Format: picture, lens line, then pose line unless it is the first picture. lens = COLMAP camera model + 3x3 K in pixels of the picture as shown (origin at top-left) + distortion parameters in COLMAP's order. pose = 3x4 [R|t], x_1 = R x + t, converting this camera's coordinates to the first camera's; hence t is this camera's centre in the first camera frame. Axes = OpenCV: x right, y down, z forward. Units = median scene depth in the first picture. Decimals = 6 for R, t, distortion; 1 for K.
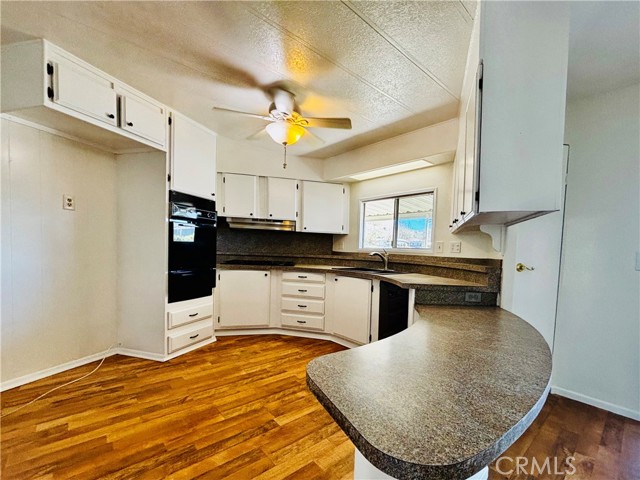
lens RADIAL K [[276.3, 0, 320.0], [0, 276.3, 263.7], [0, 0, 1]] dist [0.001506, -0.000151]
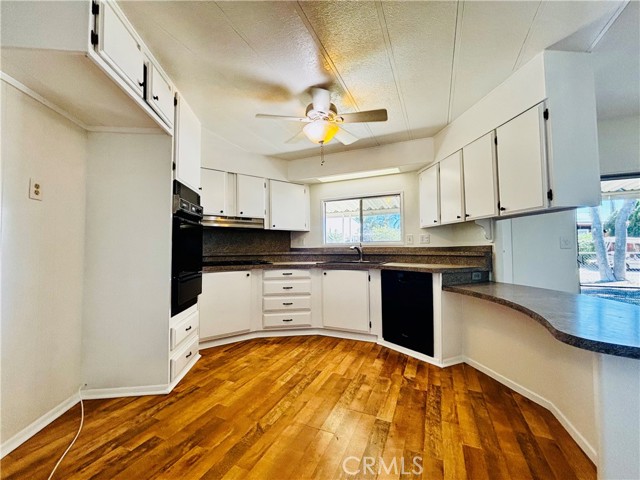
lens RADIAL K [[259.4, 0, 318.0], [0, 259.4, 239.9], [0, 0, 1]] dist [0.003072, 0.000212]
pose [[0.927403, -0.030099, 0.372850, -0.323820], [0.060227, 0.995768, -0.069420, -0.002789], [-0.369182, 0.086836, 0.925291, 0.089108]]
